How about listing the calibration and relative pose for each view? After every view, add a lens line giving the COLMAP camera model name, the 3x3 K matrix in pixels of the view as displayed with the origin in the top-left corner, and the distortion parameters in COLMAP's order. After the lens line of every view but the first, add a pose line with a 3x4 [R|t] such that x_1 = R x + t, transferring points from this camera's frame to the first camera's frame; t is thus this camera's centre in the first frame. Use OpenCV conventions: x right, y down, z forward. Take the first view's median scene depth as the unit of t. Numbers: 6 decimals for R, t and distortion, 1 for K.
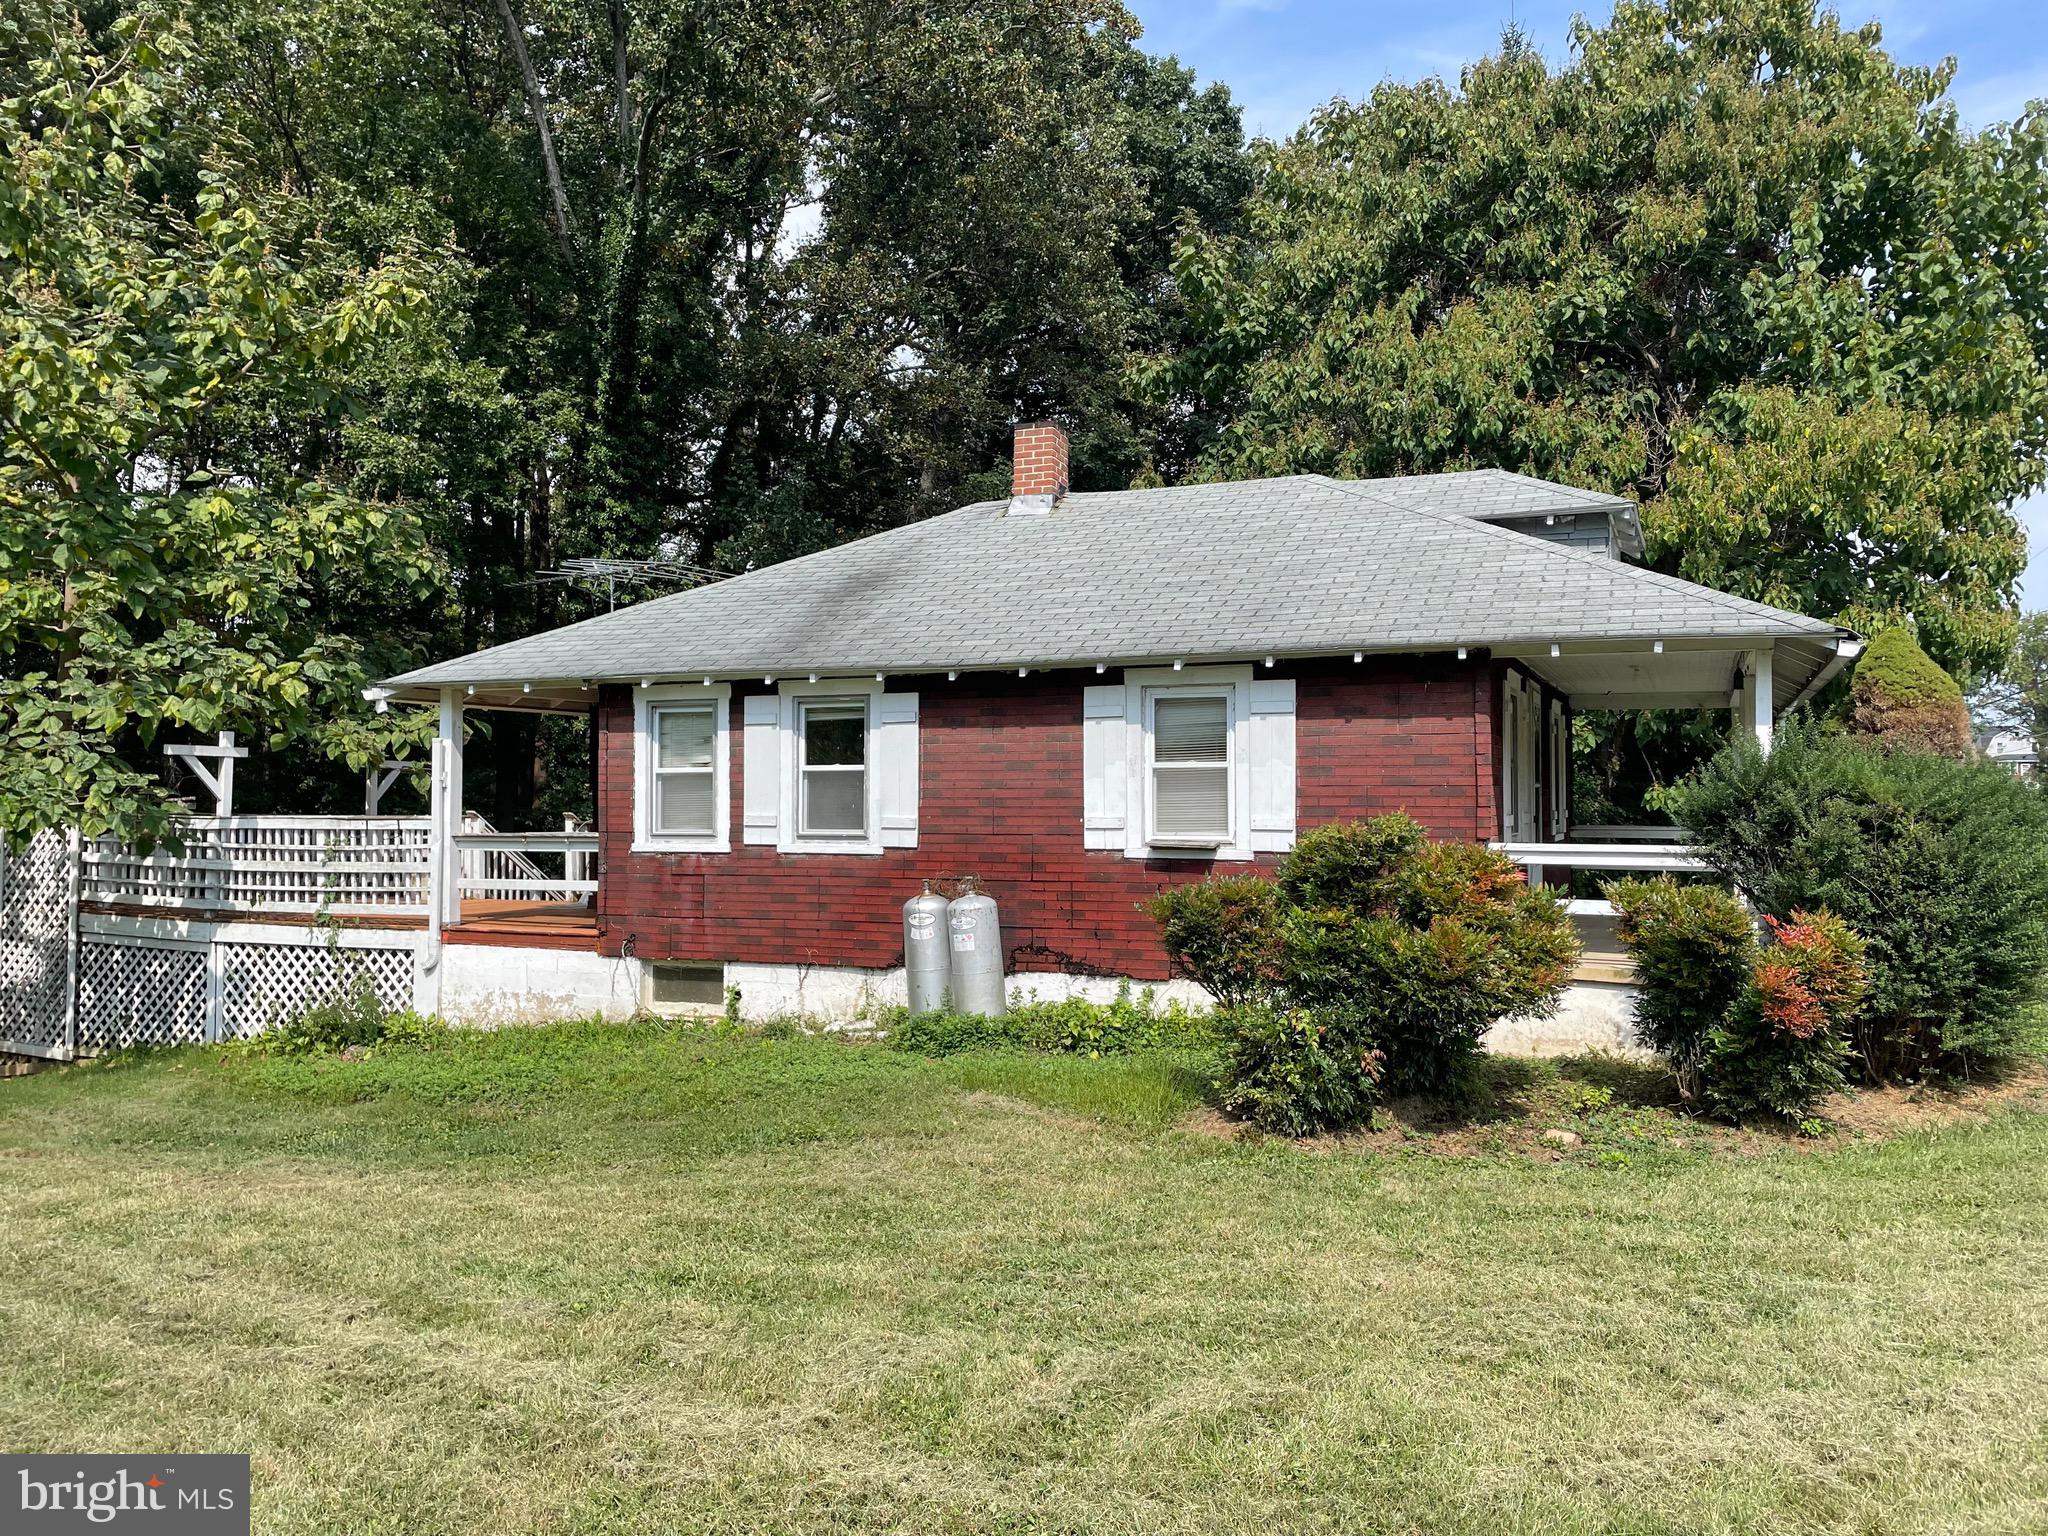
lens RADIAL K [[1575.3, 0, 1028.8], [0, 1575.3, 766.7], [0, 0, 1]] dist [0.101059, -0.117247]
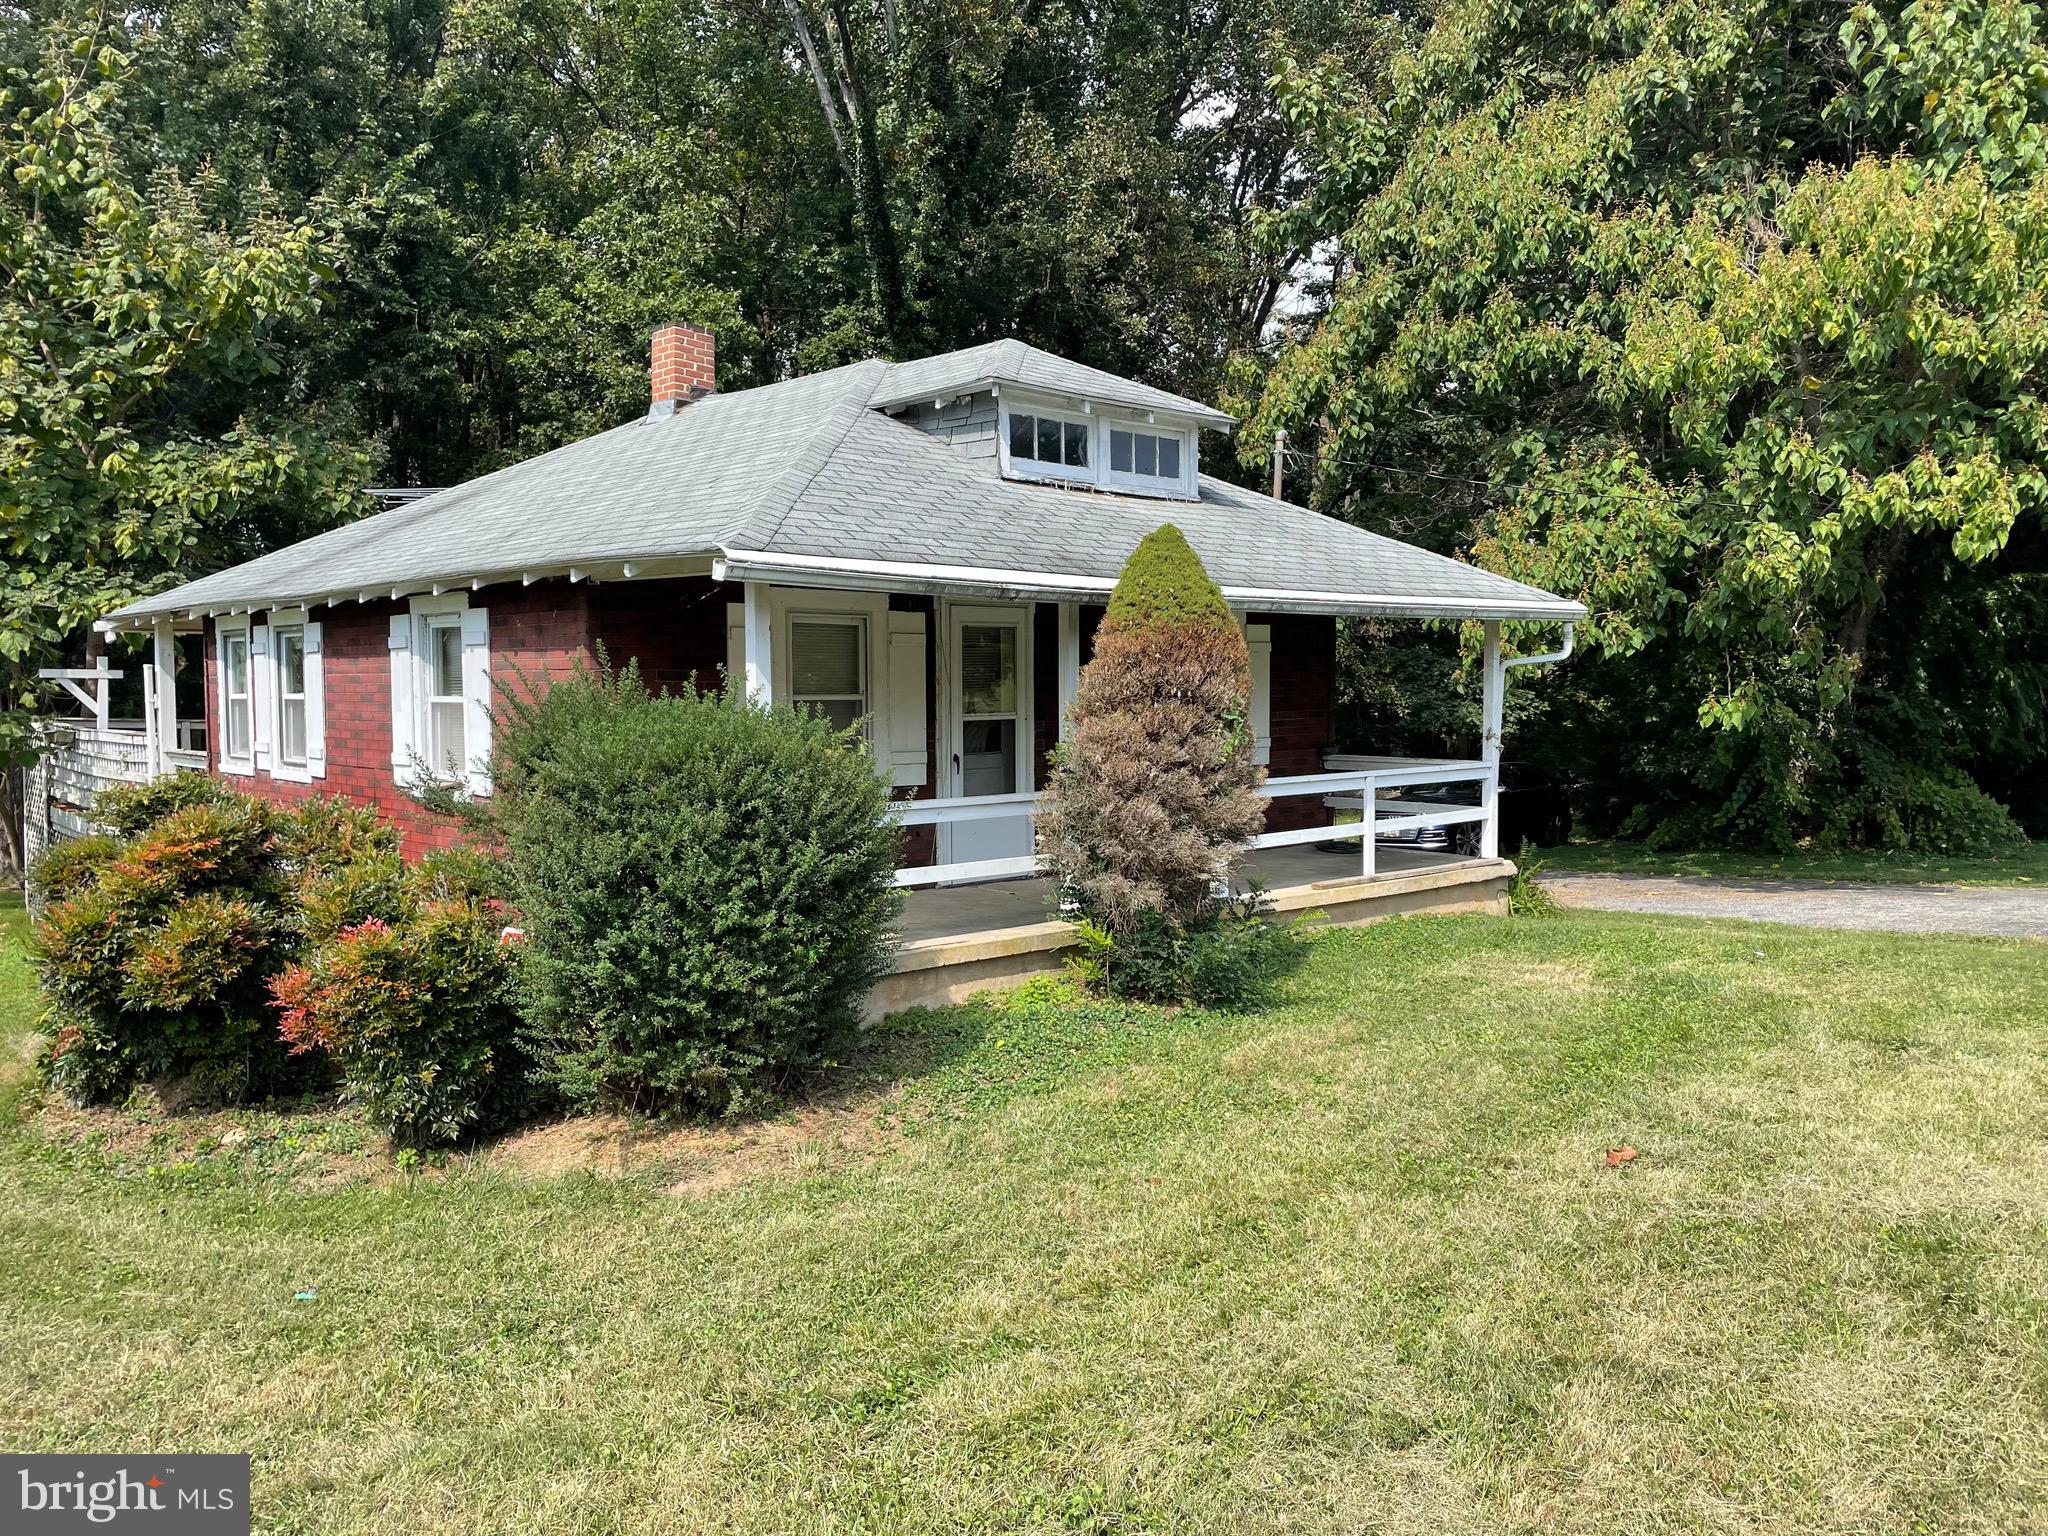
lens RADIAL K [[1575.3, 0, 1028.8], [0, 1575.3, 766.7], [0, 0, 1]] dist [0.101059, -0.117247]
pose [[0.913000, 0.020606, -0.407439, 0.592395], [0.008923, 0.997476, 0.070443, -0.018256], [0.407863, -0.067950, 0.910511, 0.202976]]
